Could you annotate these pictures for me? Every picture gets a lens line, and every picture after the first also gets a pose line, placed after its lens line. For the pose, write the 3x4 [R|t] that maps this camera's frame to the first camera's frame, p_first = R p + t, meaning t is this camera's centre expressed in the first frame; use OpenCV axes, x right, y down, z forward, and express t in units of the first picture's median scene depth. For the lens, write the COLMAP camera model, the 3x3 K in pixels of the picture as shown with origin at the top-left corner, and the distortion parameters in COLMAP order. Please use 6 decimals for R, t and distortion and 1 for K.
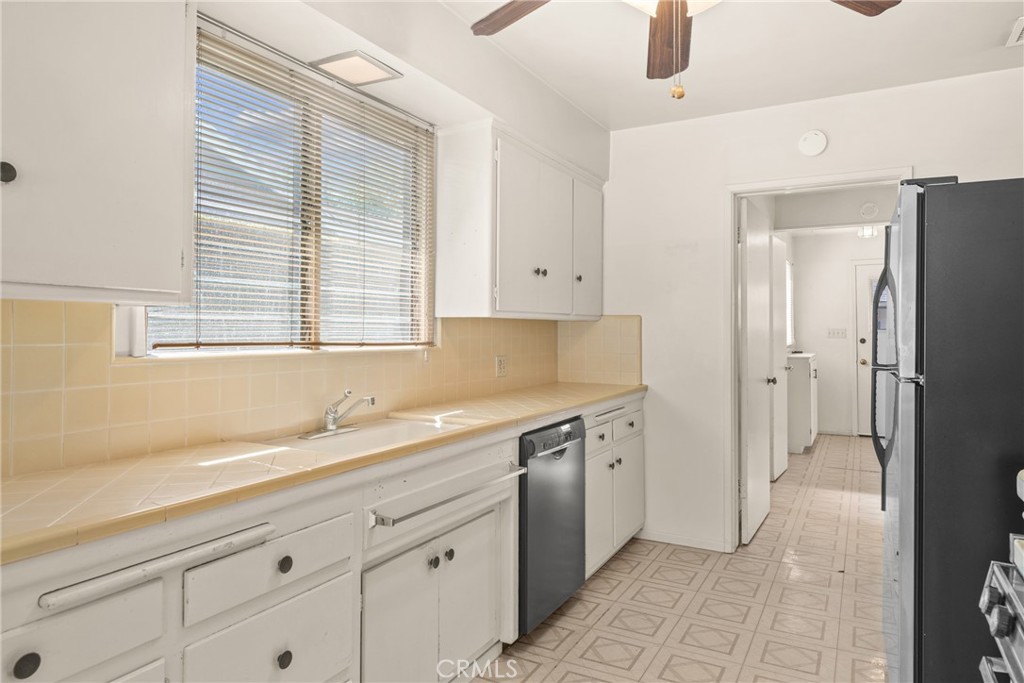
lens RADIAL K [[644.2, 0, 505.7], [0, 644.2, 320.1], [0, 0, 1]] dist [0.007672, 0.000920]
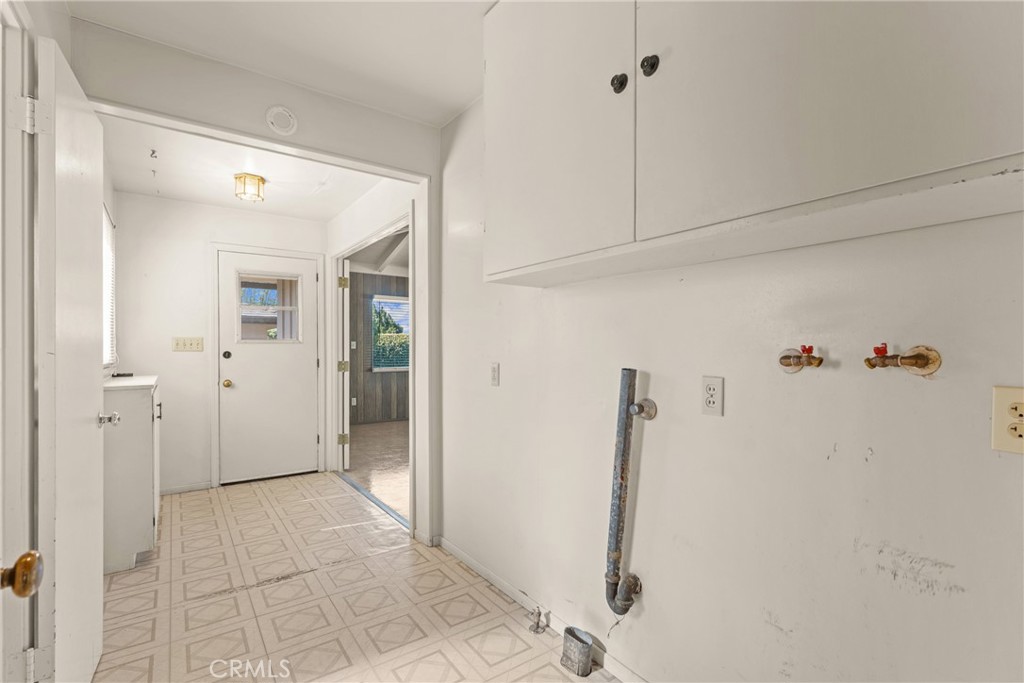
lens RADIAL K [[462.9, 0, 508.8], [0, 462.9, 345.8], [0, 0, 1]] dist [-0.007998, 0.000719]
pose [[0.423909, -0.000672, 0.905704, 0.672409], [-0.011267, 0.999918, 0.006016, 0.048639], [-0.905635, -0.012755, 0.423867, 1.538944]]
